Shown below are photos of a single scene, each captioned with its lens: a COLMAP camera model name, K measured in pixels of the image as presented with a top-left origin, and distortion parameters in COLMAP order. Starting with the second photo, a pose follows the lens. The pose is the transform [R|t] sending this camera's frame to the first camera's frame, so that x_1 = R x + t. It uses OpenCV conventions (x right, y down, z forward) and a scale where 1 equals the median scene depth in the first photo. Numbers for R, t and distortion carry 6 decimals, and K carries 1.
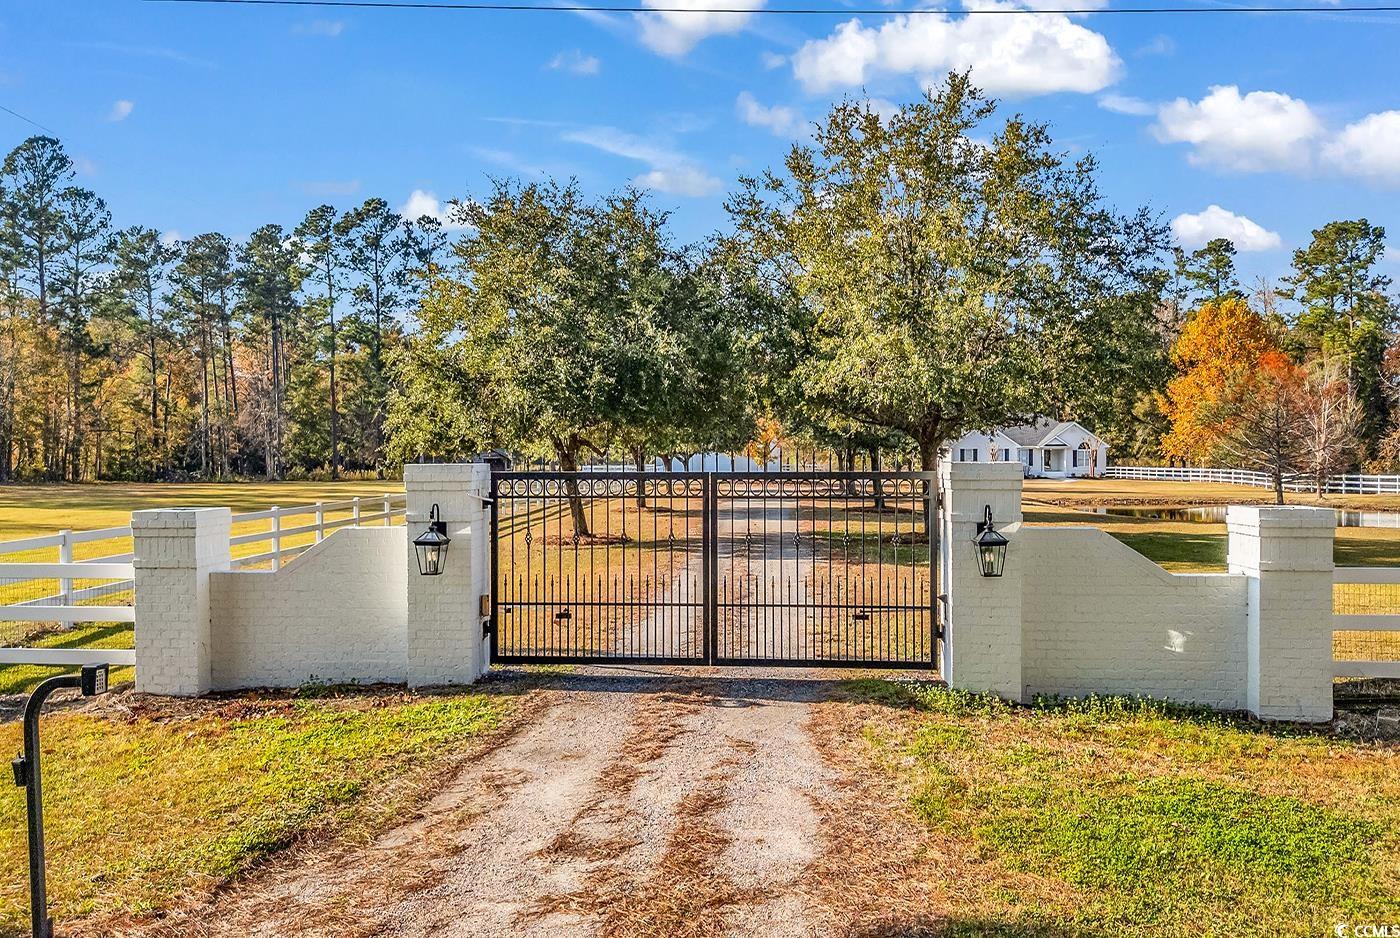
lens RADIAL K [[999.5, 0, 707.1], [0, 999.5, 465.6], [0, 0, 1]] dist [0.076521, -0.068189]
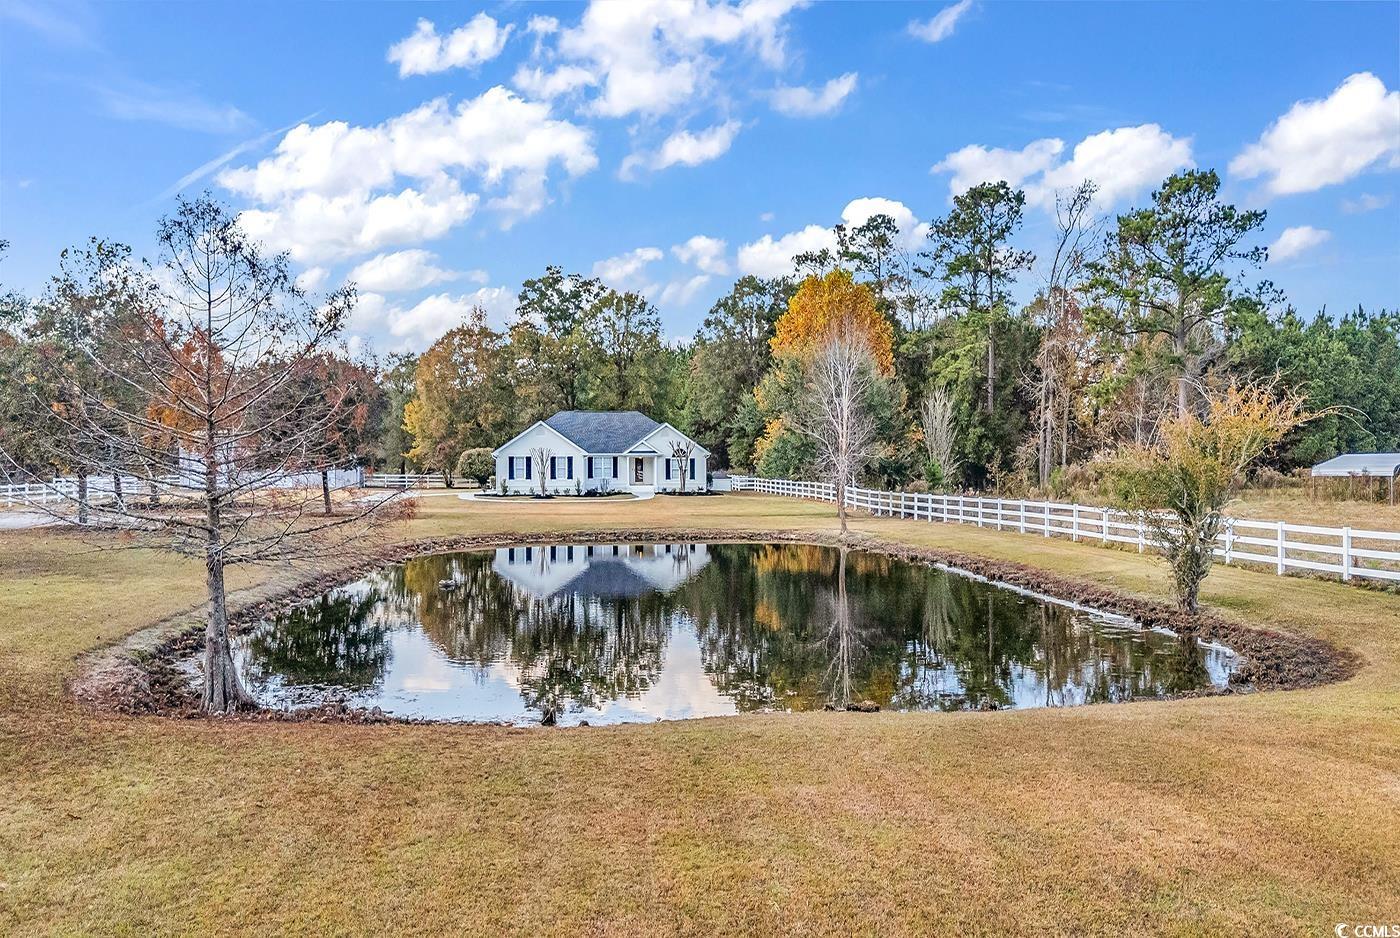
lens RADIAL K [[999.5, 0, 707.1], [0, 999.5, 465.6], [0, 0, 1]] dist [0.076521, -0.068189]
pose [[0.983661, -0.001517, 0.180023, 0.252651], [0.003322, 0.999947, -0.009727, -0.002273], [-0.179998, 0.010166, 0.983614, 0.231025]]
